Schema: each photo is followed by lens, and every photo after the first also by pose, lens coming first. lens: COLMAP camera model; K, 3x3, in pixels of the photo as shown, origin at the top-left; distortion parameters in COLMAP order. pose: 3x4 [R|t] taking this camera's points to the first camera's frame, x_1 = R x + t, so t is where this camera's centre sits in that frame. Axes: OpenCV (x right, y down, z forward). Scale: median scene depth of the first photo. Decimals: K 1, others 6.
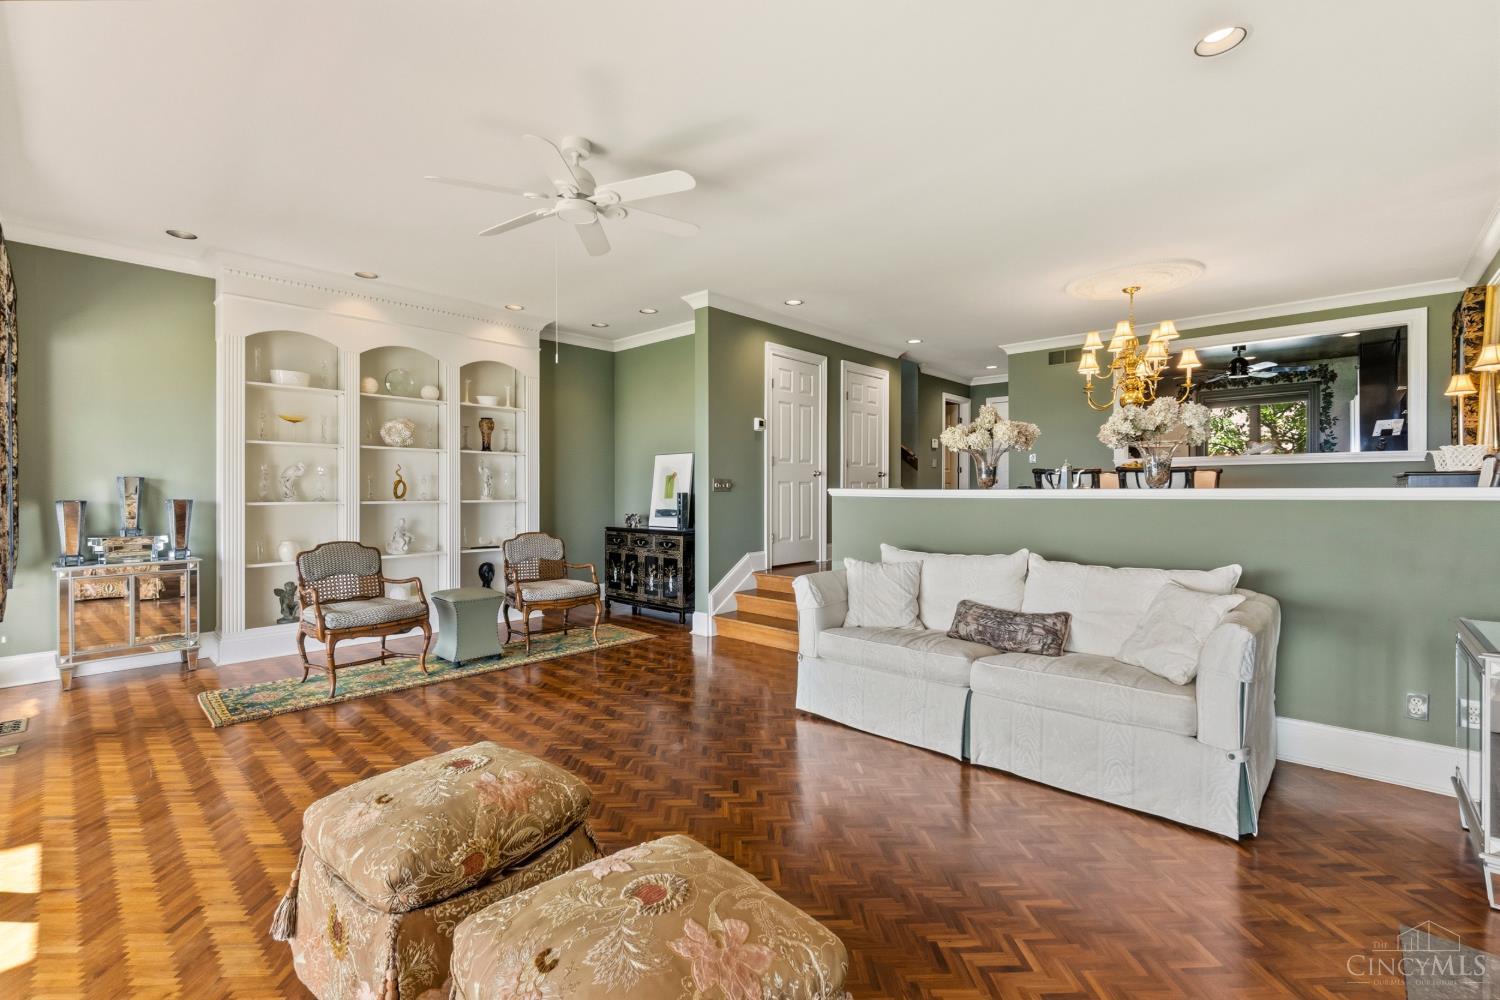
lens RADIAL K [[654.0, 0, 745.1], [0, 654.0, 487.2], [0, 0, 1]] dist [0.000087, 0.000276]
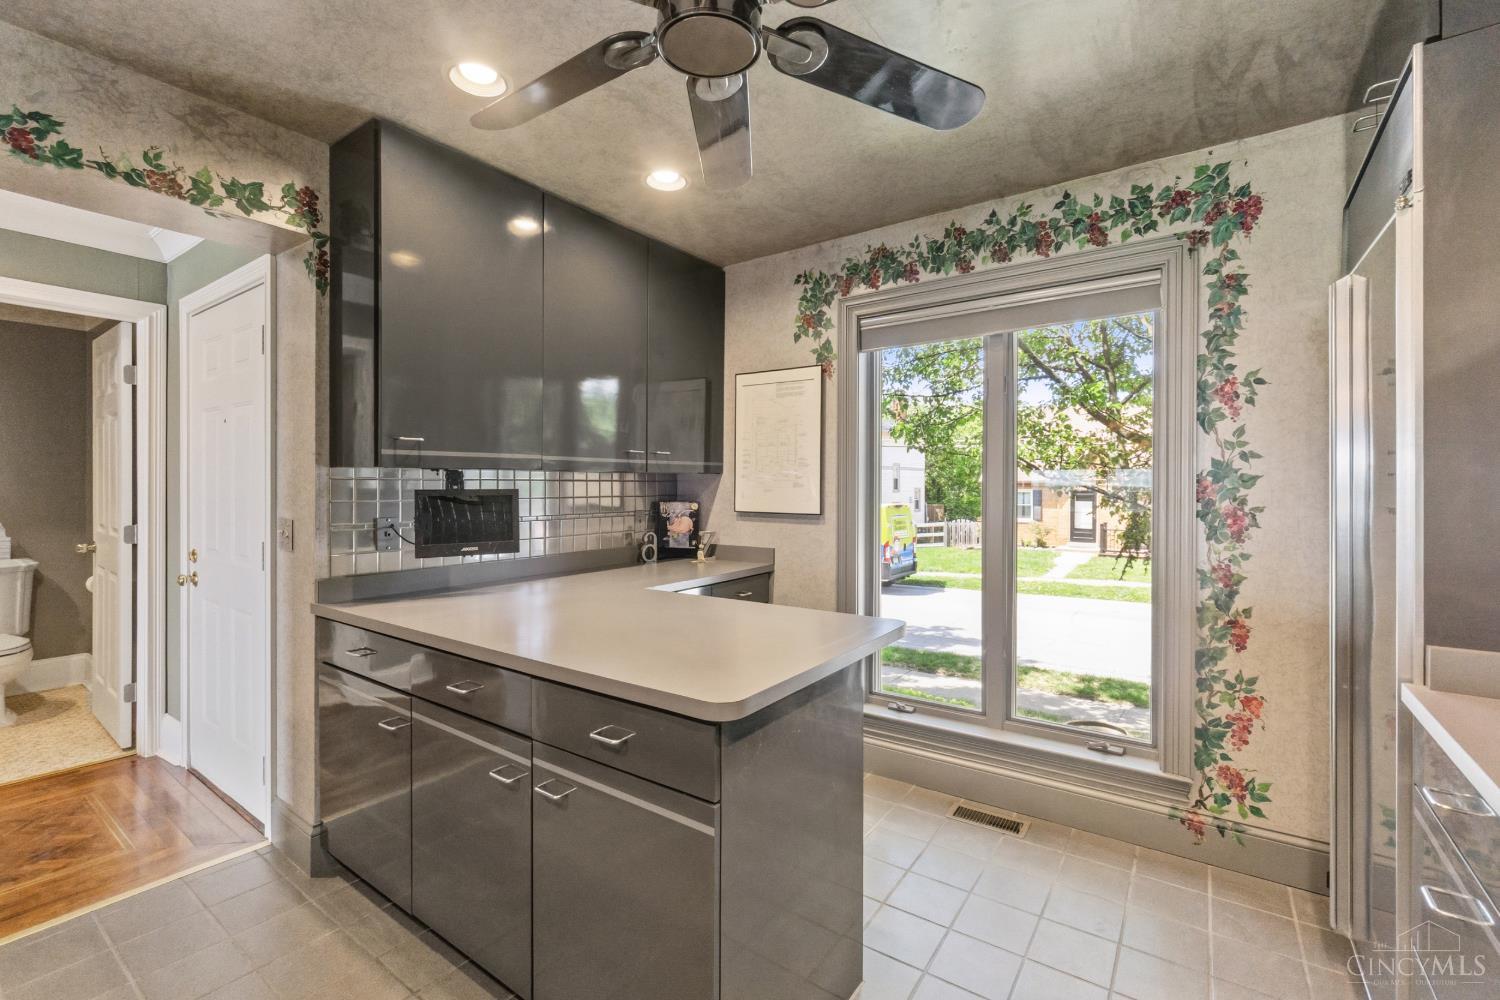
lens RADIAL K [[654.0, 0, 745.1], [0, 654.0, 487.2], [0, 0, 1]] dist [0.000087, 0.000276]
pose [[0.992427, 0.001422, 0.122830, 0.672330], [-0.002003, 0.999987, 0.004608, -0.063309], [-0.122821, -0.004820, 0.992417, 0.768884]]
